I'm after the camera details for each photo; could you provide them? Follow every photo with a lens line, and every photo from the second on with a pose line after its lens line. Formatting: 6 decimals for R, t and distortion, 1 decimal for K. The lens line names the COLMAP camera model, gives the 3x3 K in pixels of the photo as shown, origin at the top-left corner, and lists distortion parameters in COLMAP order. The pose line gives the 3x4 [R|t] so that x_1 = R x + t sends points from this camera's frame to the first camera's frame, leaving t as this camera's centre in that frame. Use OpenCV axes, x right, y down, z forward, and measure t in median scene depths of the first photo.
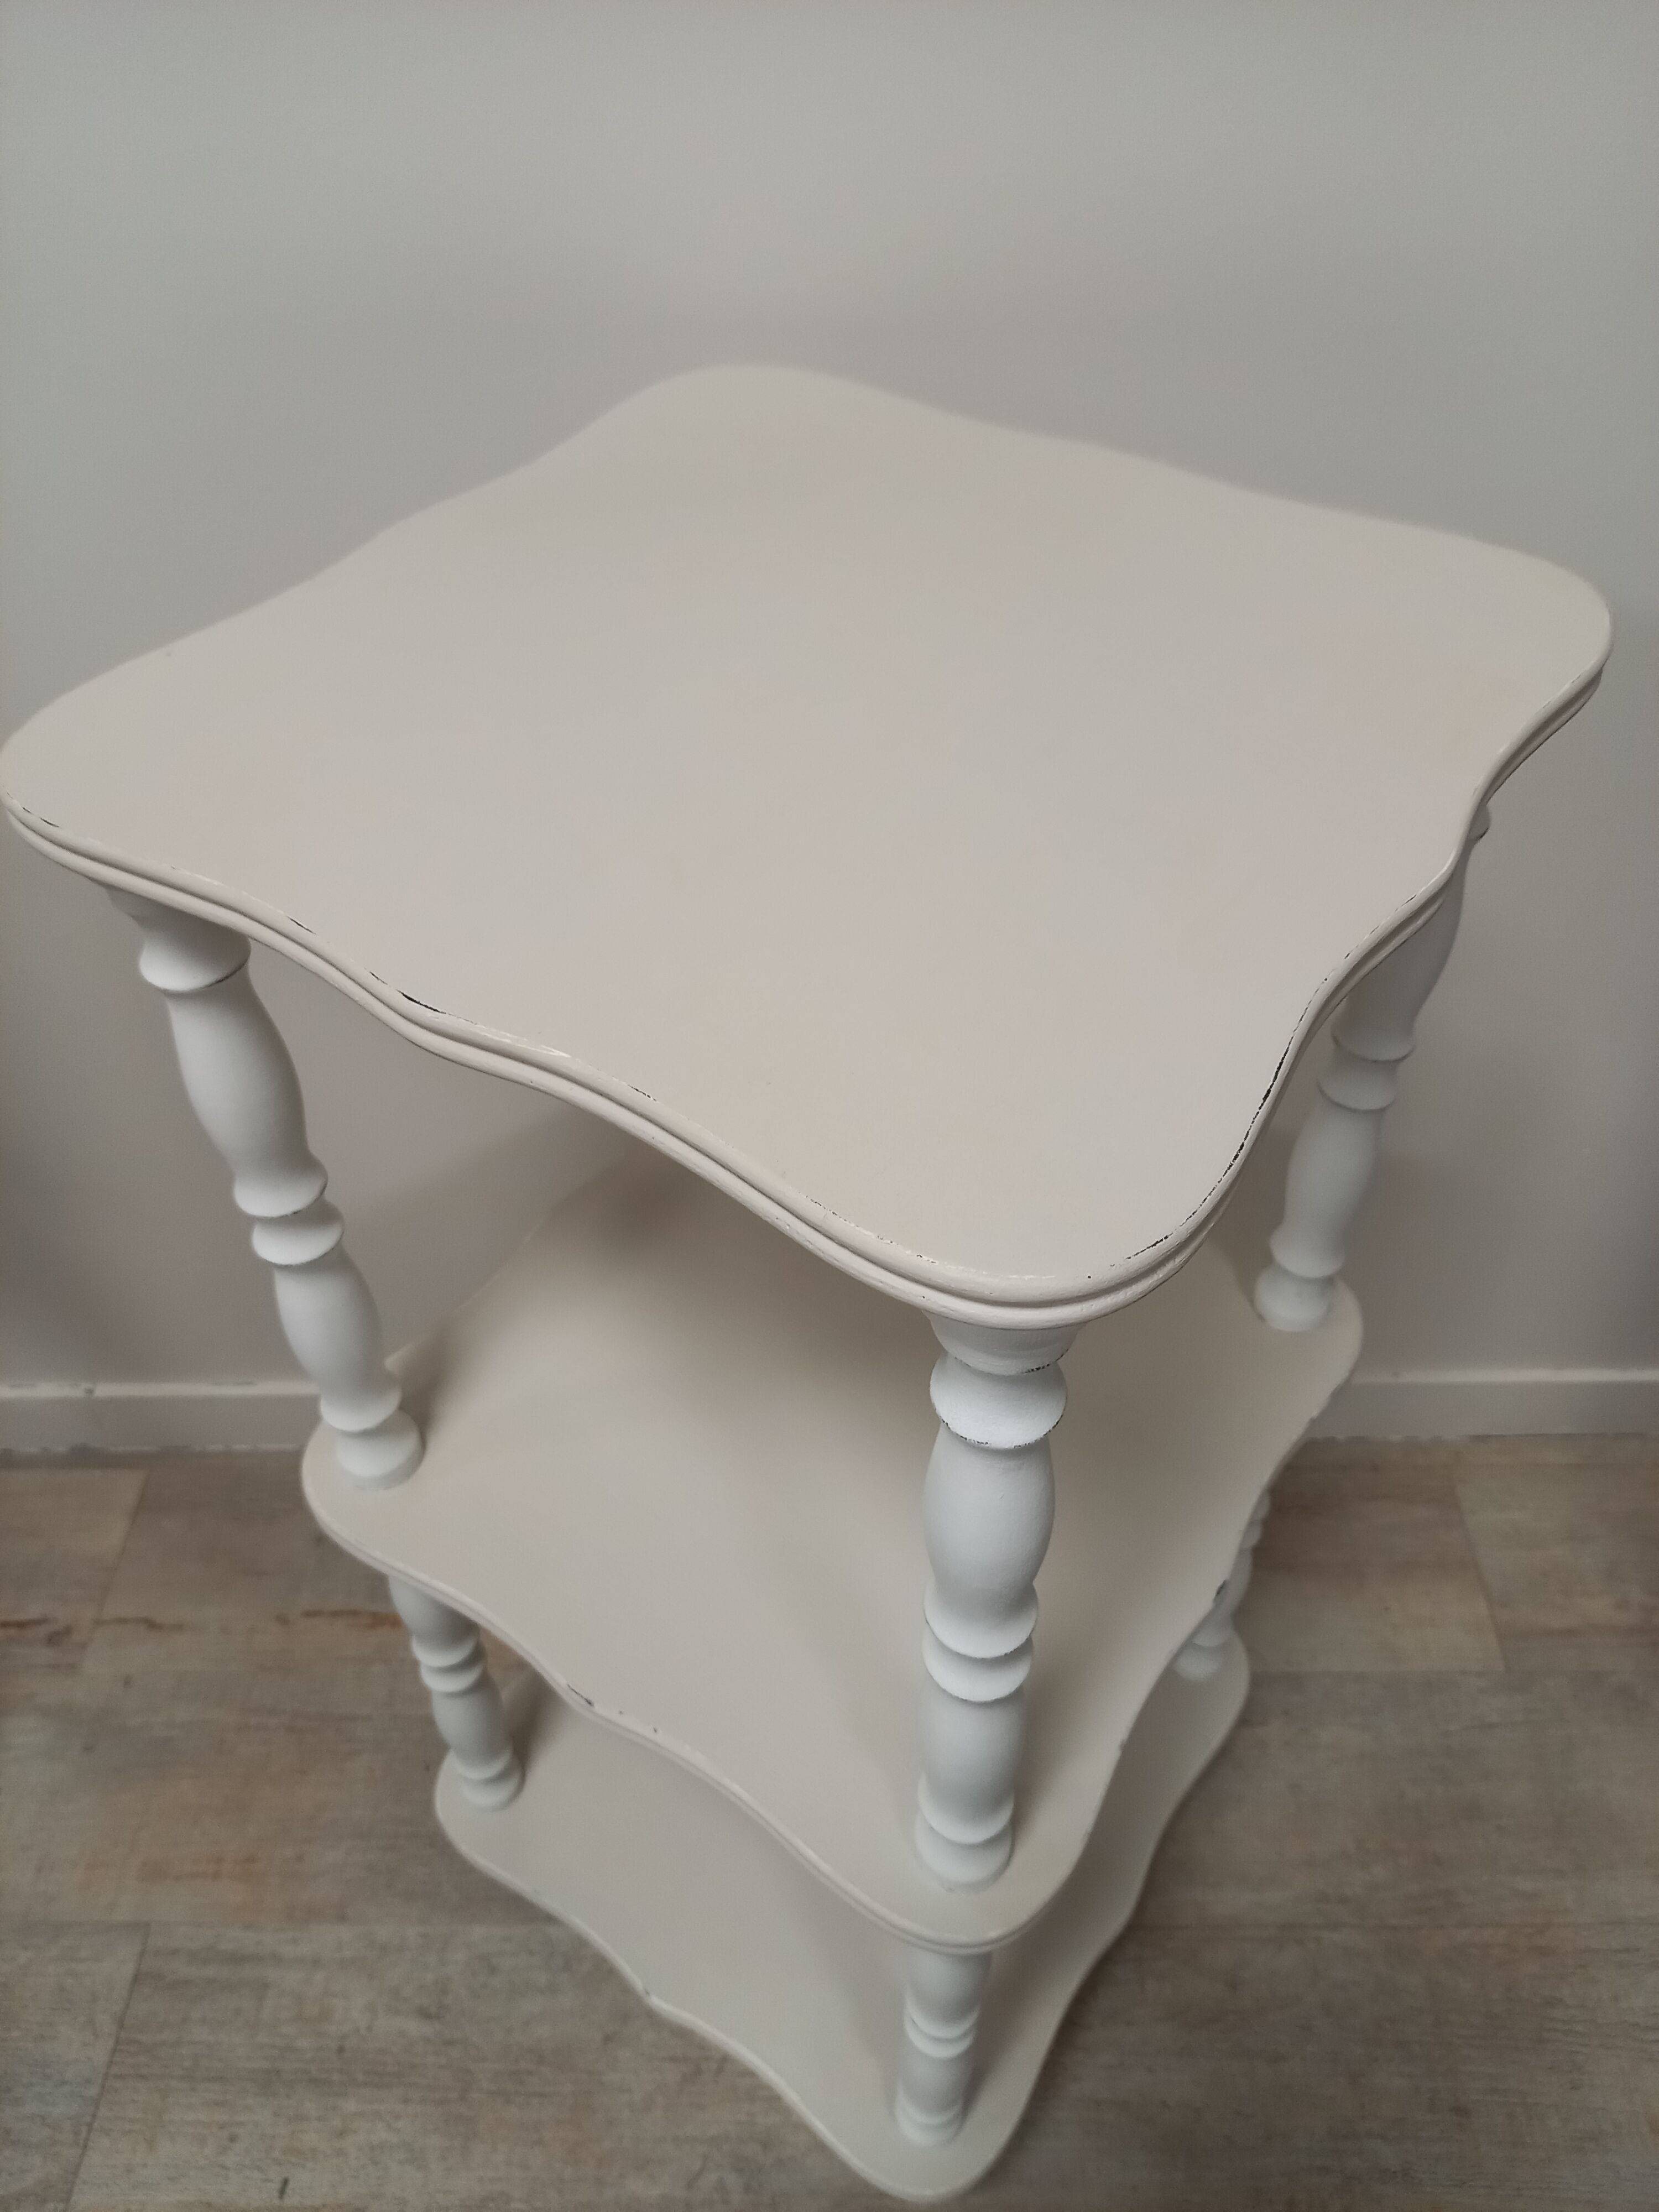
lens RADIAL K [[1642.8, 0, 843.0], [0, 1642.8, 1101.9], [0, 0, 1]] dist [0.057556, -0.081406]
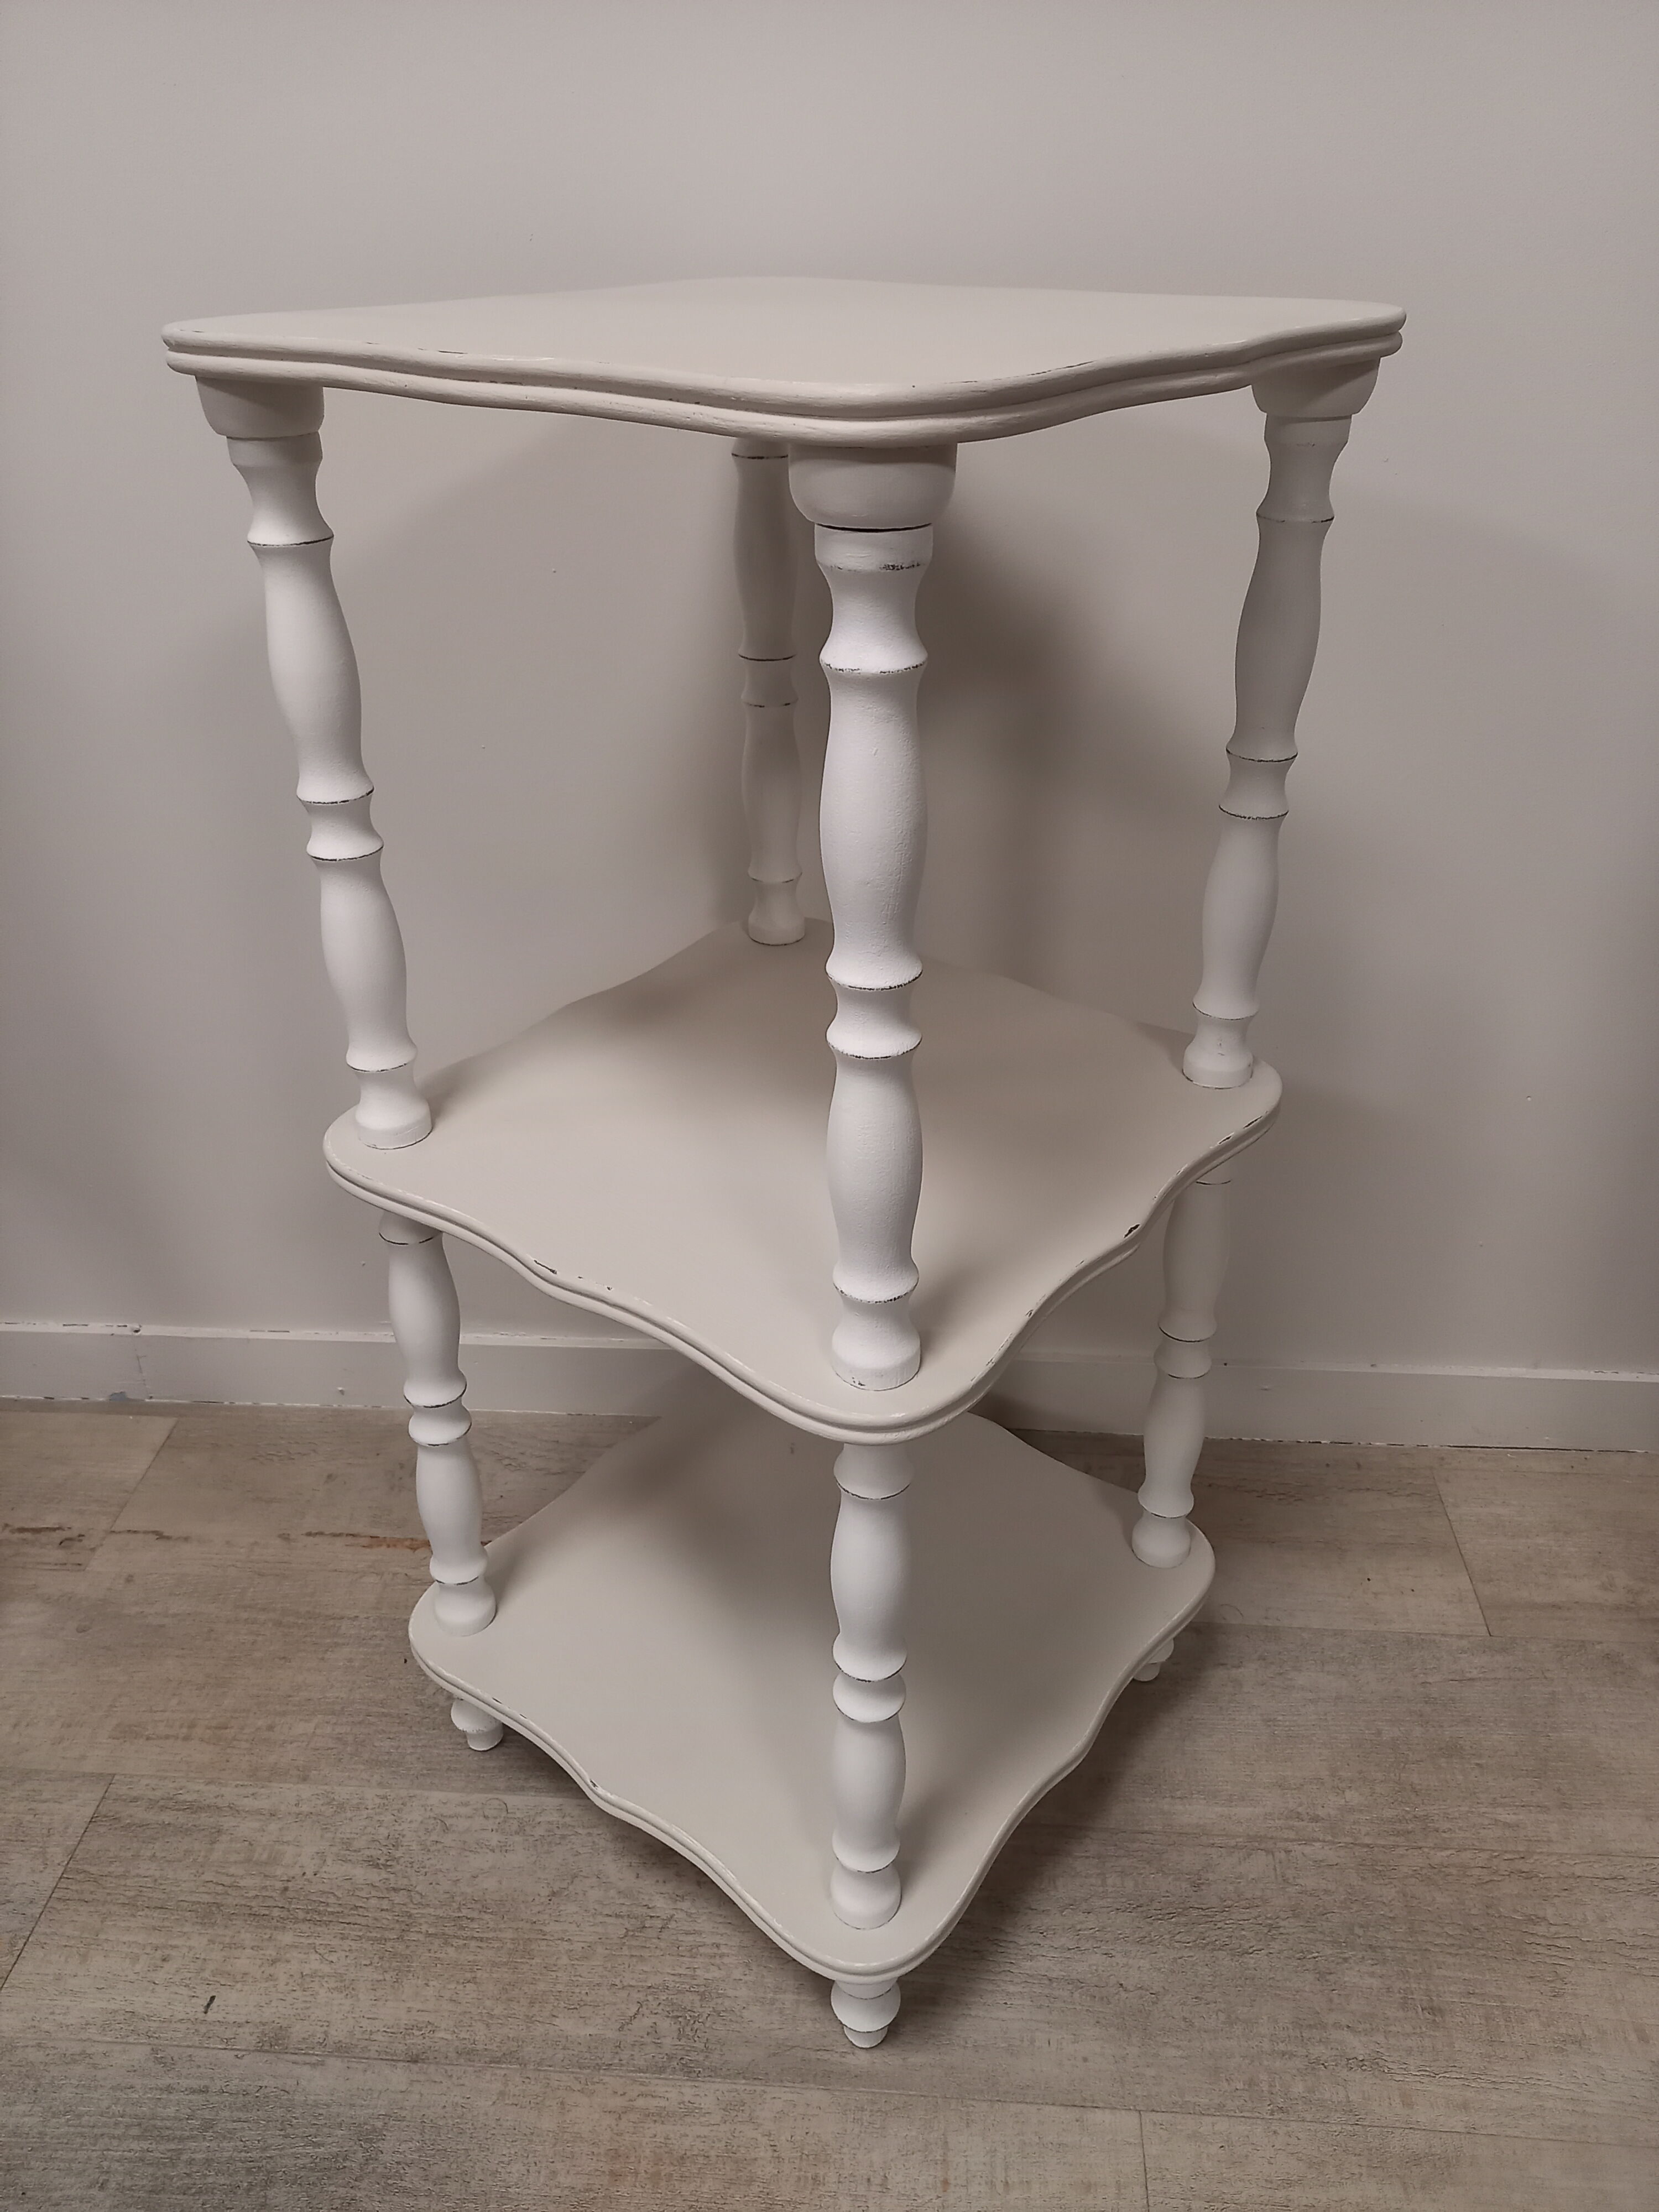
lens RADIAL K [[1621.9, 0, 845.6], [0, 1621.9, 1112.7], [0, 0, 1]] dist [0.085802, -0.119337]
pose [[0.998102, 0.035471, -0.050342, 0.061044], [-0.046997, 0.966986, -0.250458, 0.340389], [0.039796, 0.252349, 0.966818, -0.050025]]
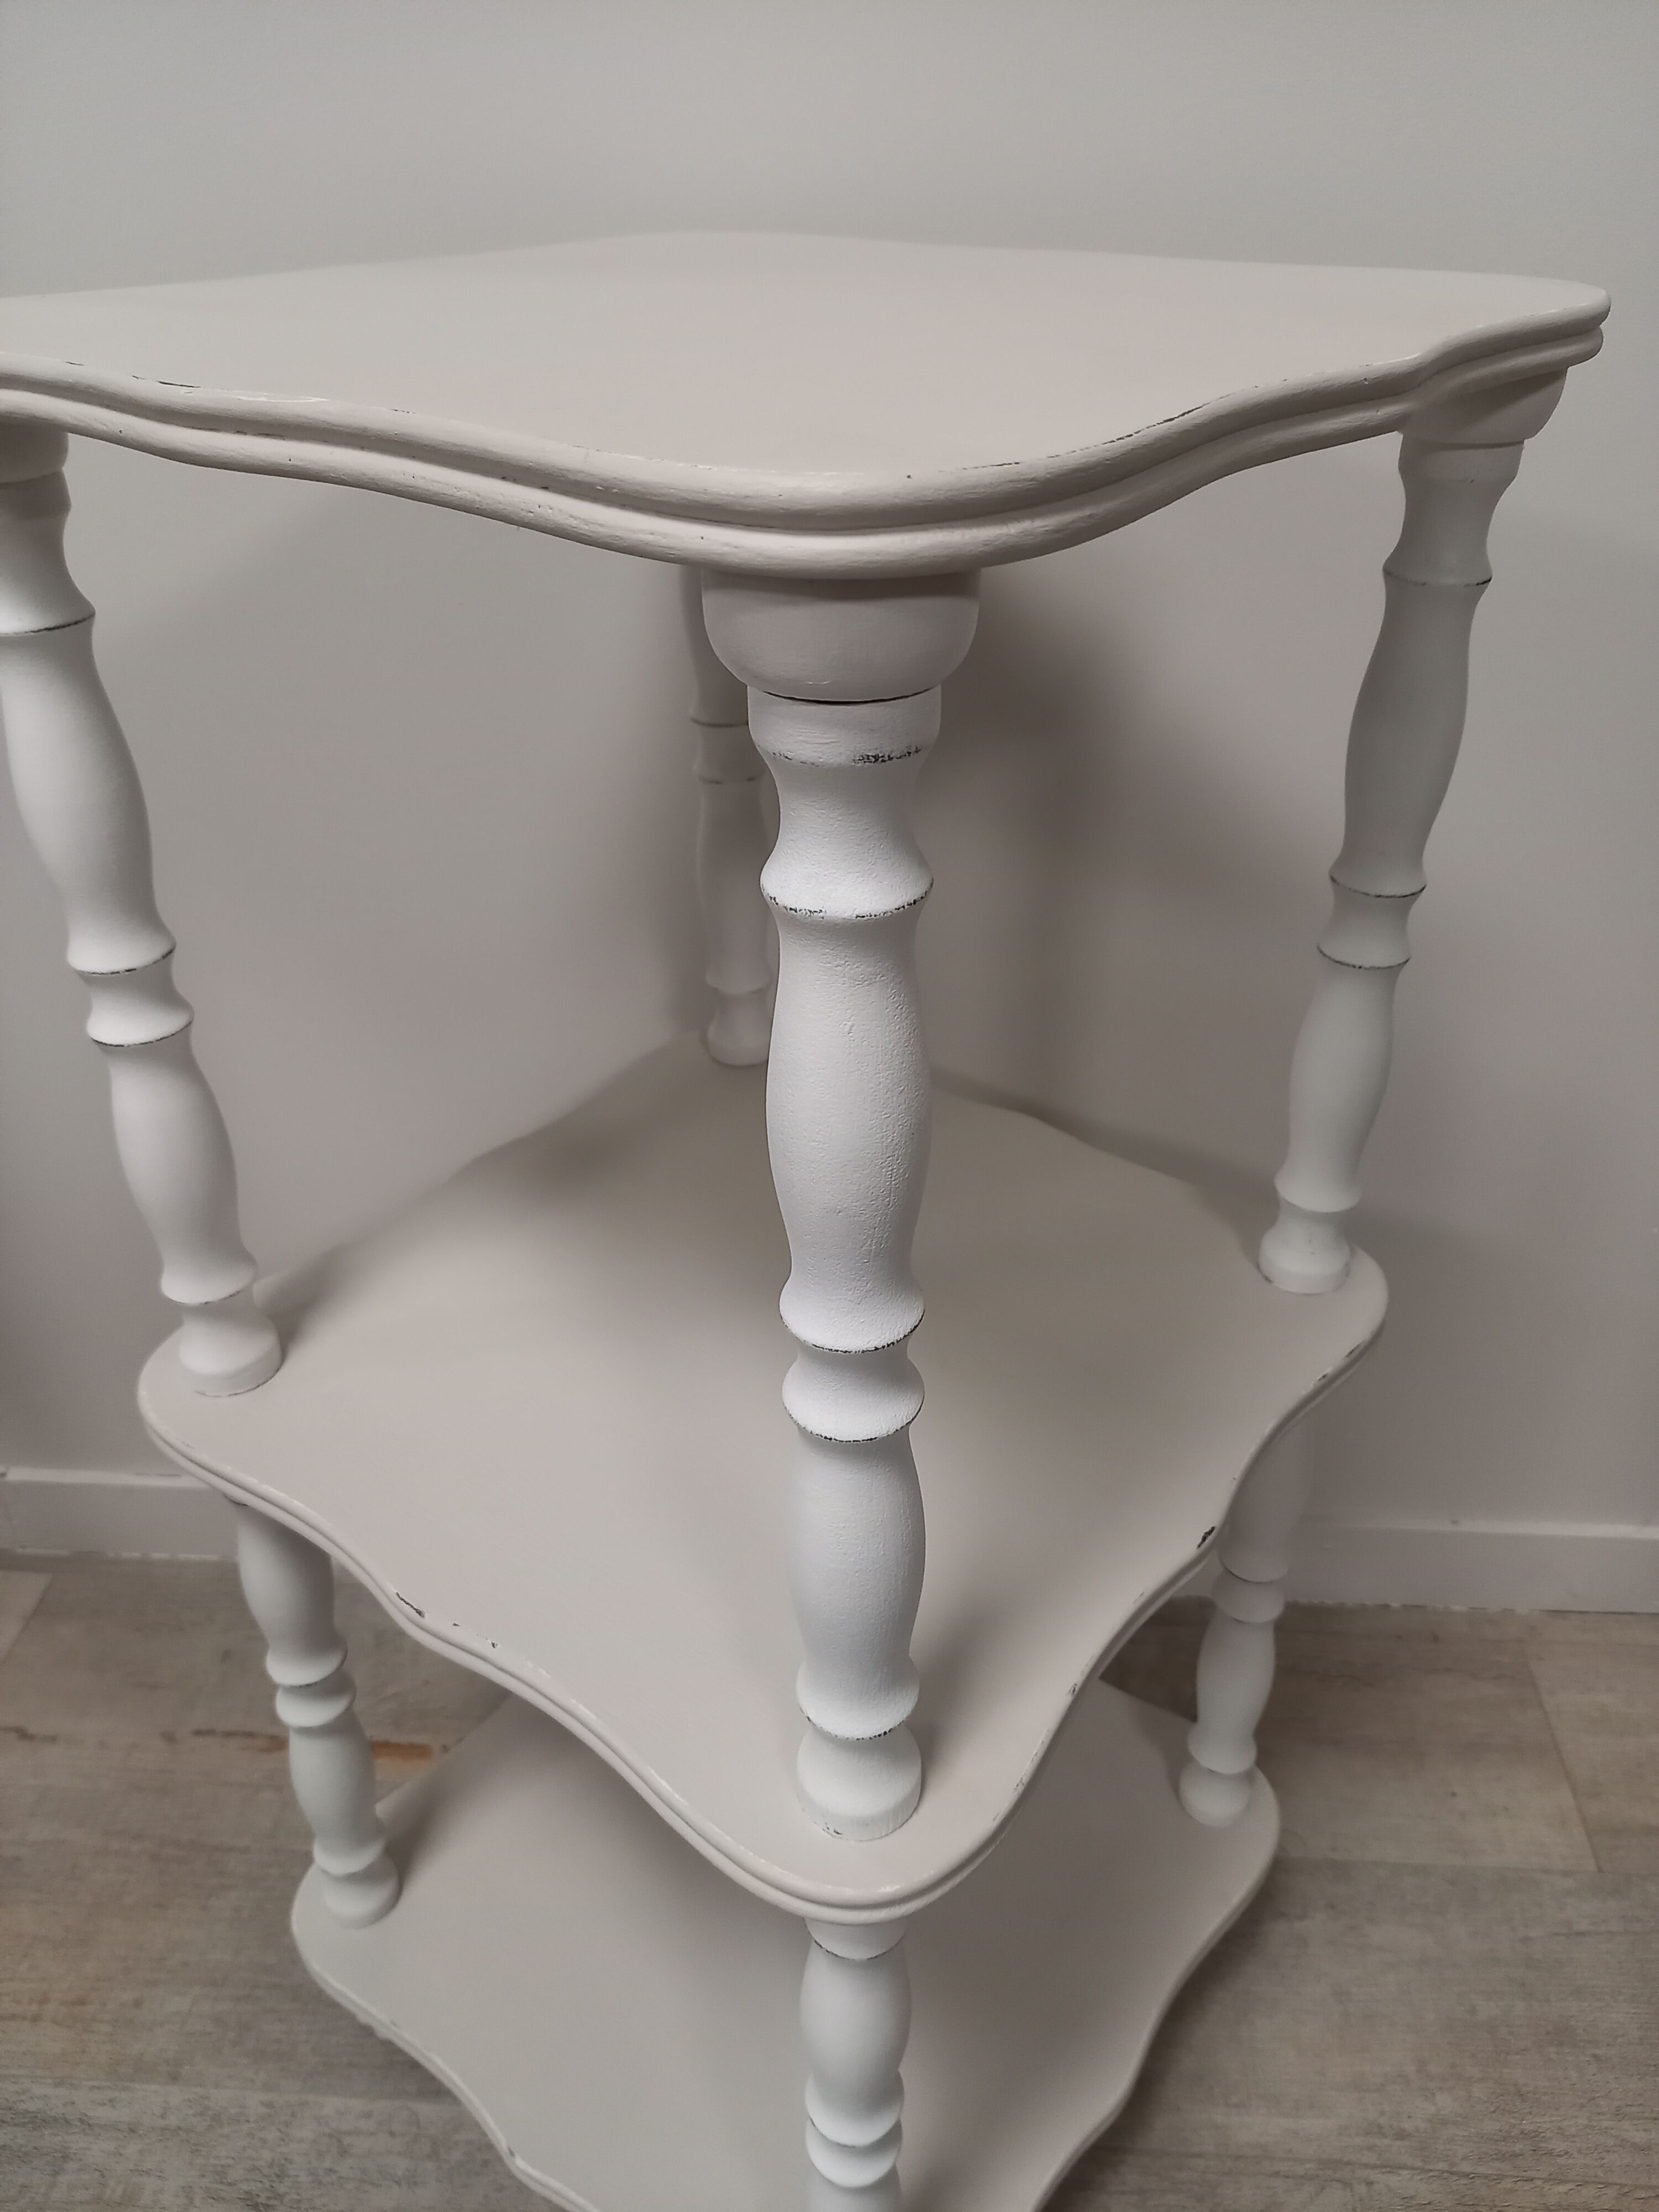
lens RADIAL K [[1630.1, 0, 844.9], [0, 1630.1, 1108.7], [0, 0, 1]] dist [0.056656, -0.069703]
pose [[0.998172, 0.035259, -0.049077, 0.056012], [-0.045154, 0.974910, -0.217969, 0.186732], [0.040160, 0.219787, 0.974721, 0.107197]]
